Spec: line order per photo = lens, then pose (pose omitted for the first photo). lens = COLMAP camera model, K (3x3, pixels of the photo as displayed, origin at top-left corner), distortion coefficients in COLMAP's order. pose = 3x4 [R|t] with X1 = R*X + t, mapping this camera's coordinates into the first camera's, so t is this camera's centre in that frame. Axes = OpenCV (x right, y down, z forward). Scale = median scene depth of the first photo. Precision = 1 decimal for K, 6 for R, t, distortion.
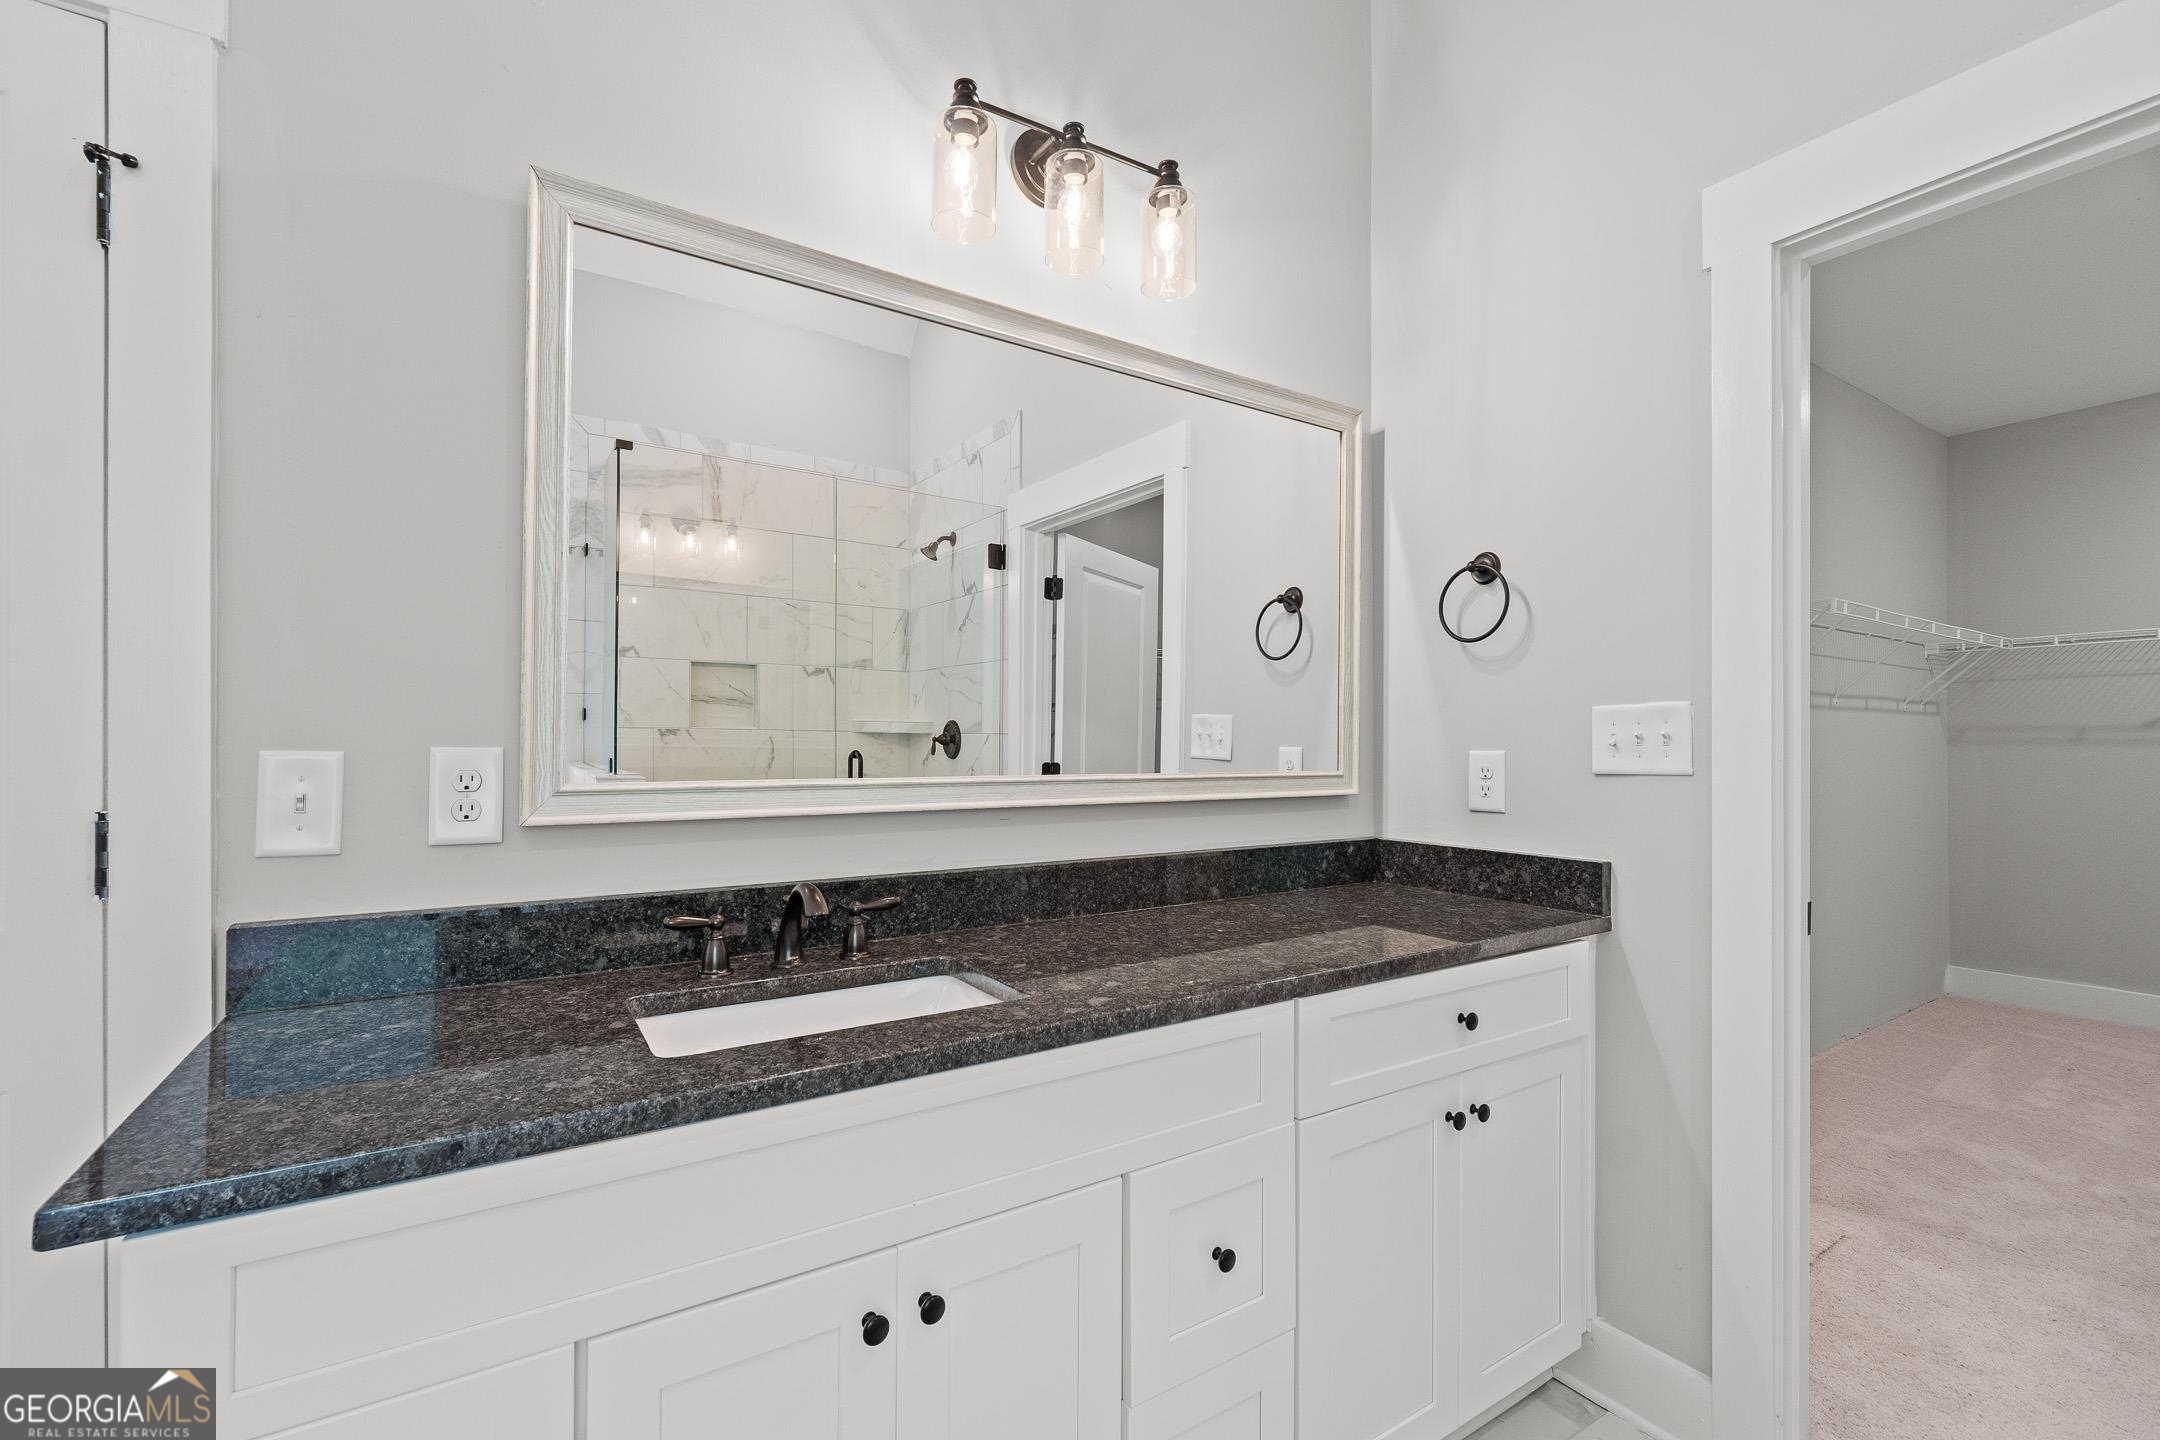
lens RADIAL K [[947.7, 0, 1079.6], [0, 947.7, 728.7], [0, 0, 1]] dist [-0.005591, -0.000661]
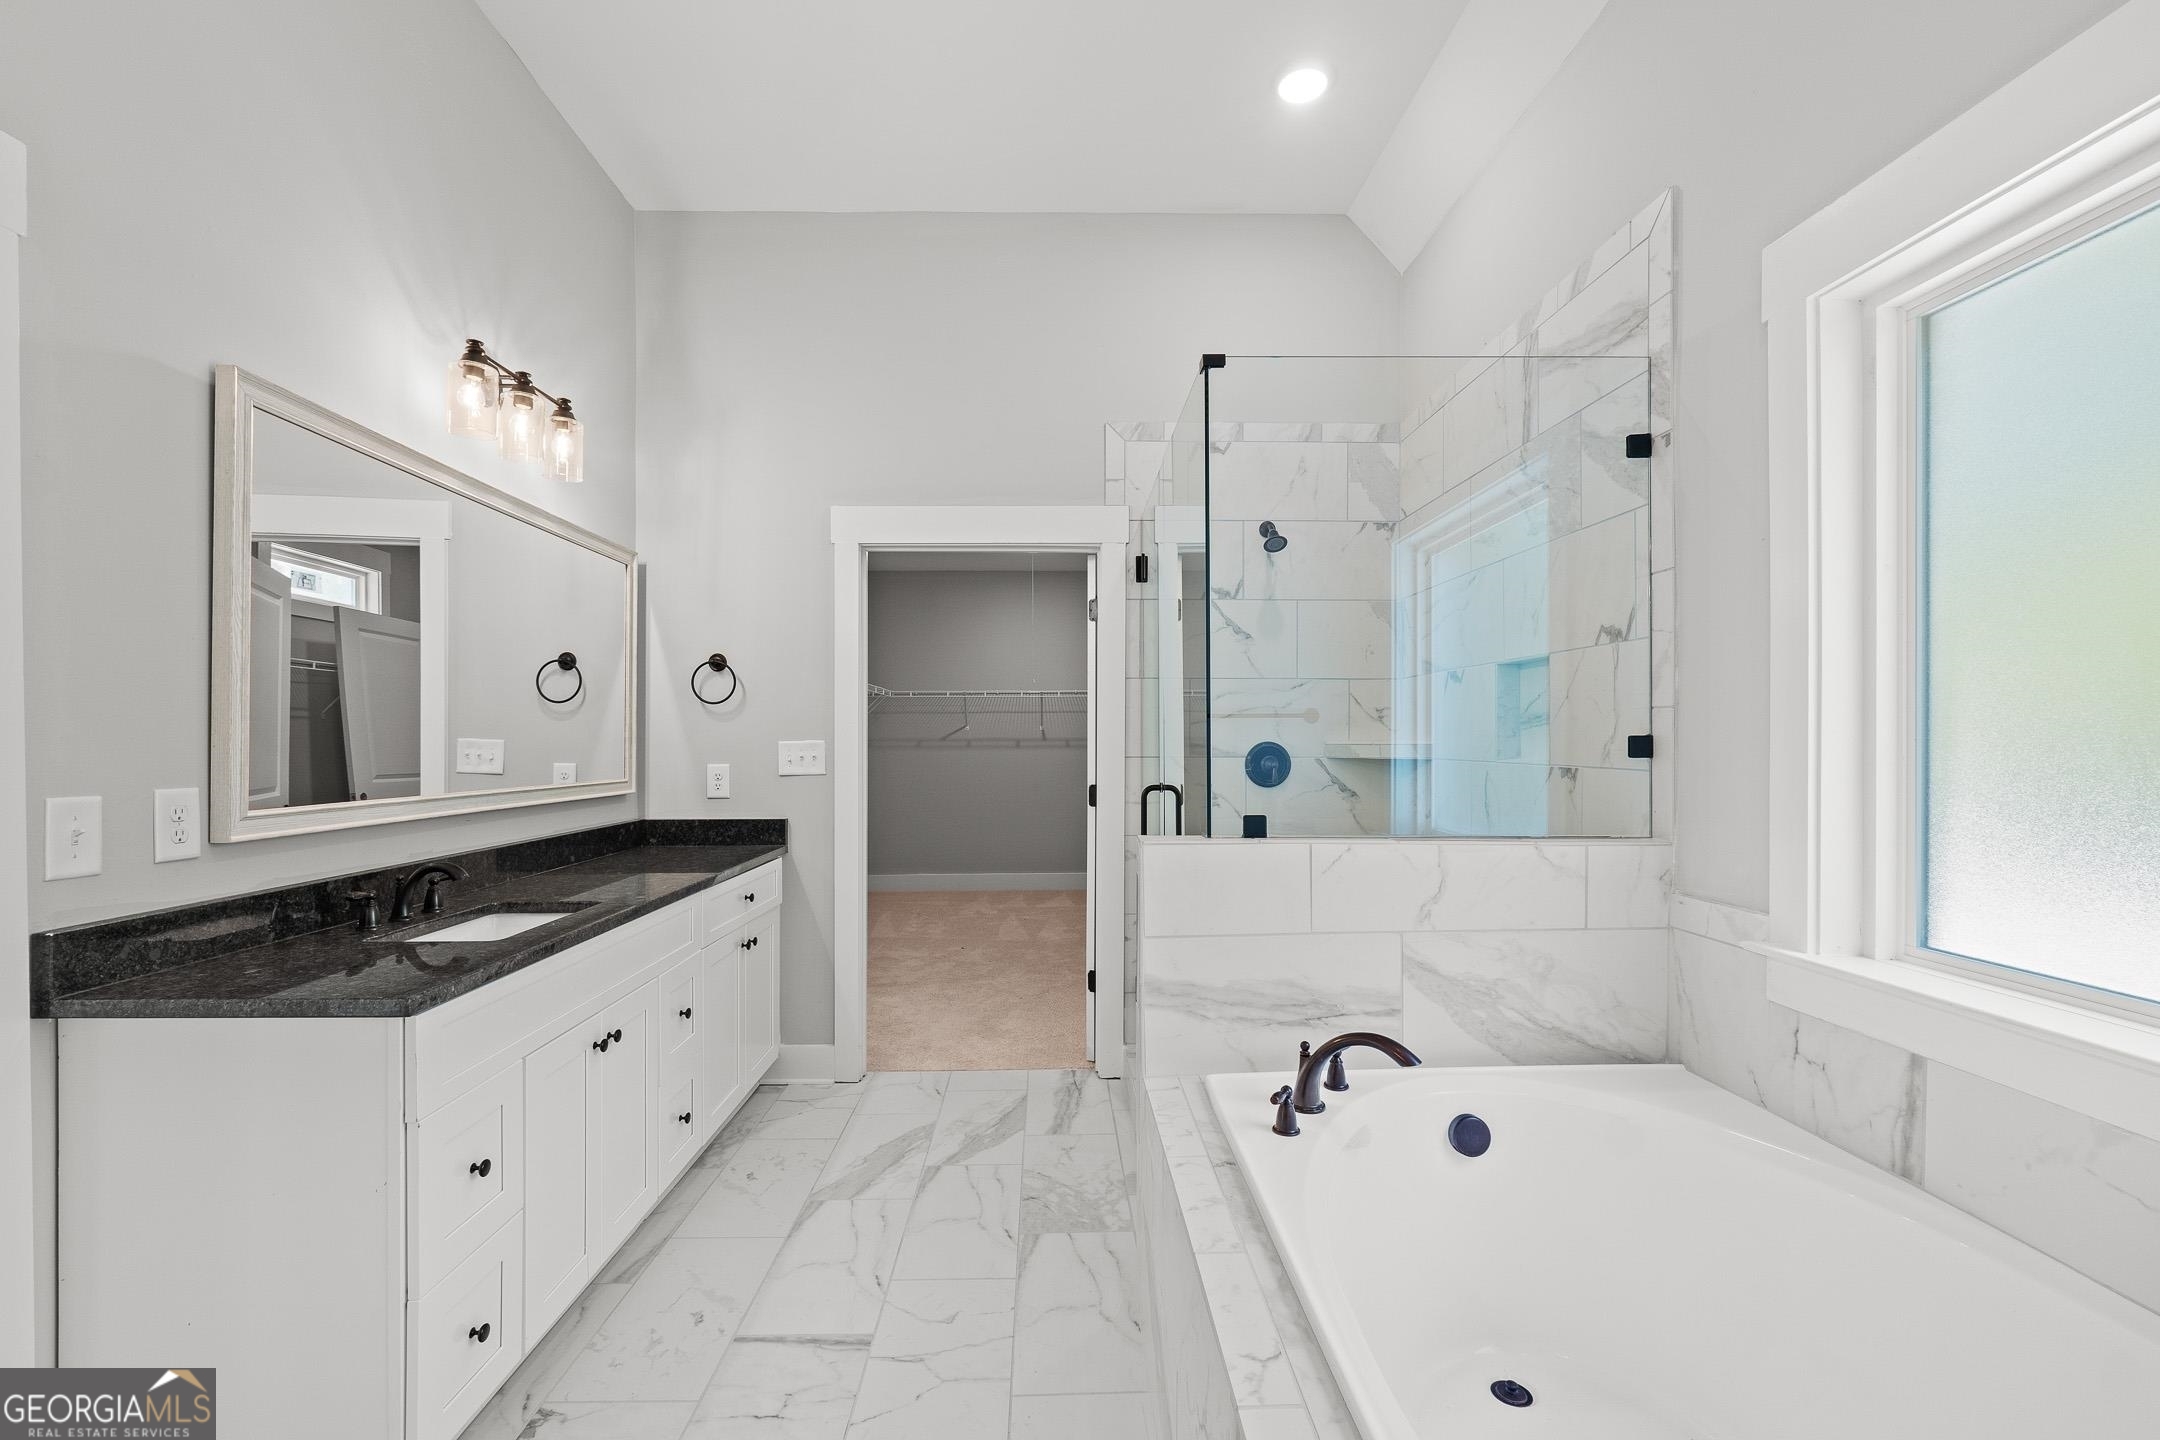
lens RADIAL K [[947.7, 0, 1079.6], [0, 947.7, 728.7], [0, 0, 1]] dist [-0.005591, -0.000661]
pose [[0.526892, 0.003804, 0.849923, -0.795265], [-0.008361, 0.999965, 0.000708, -0.055315], [-0.849891, -0.007479, 0.526906, -0.572797]]
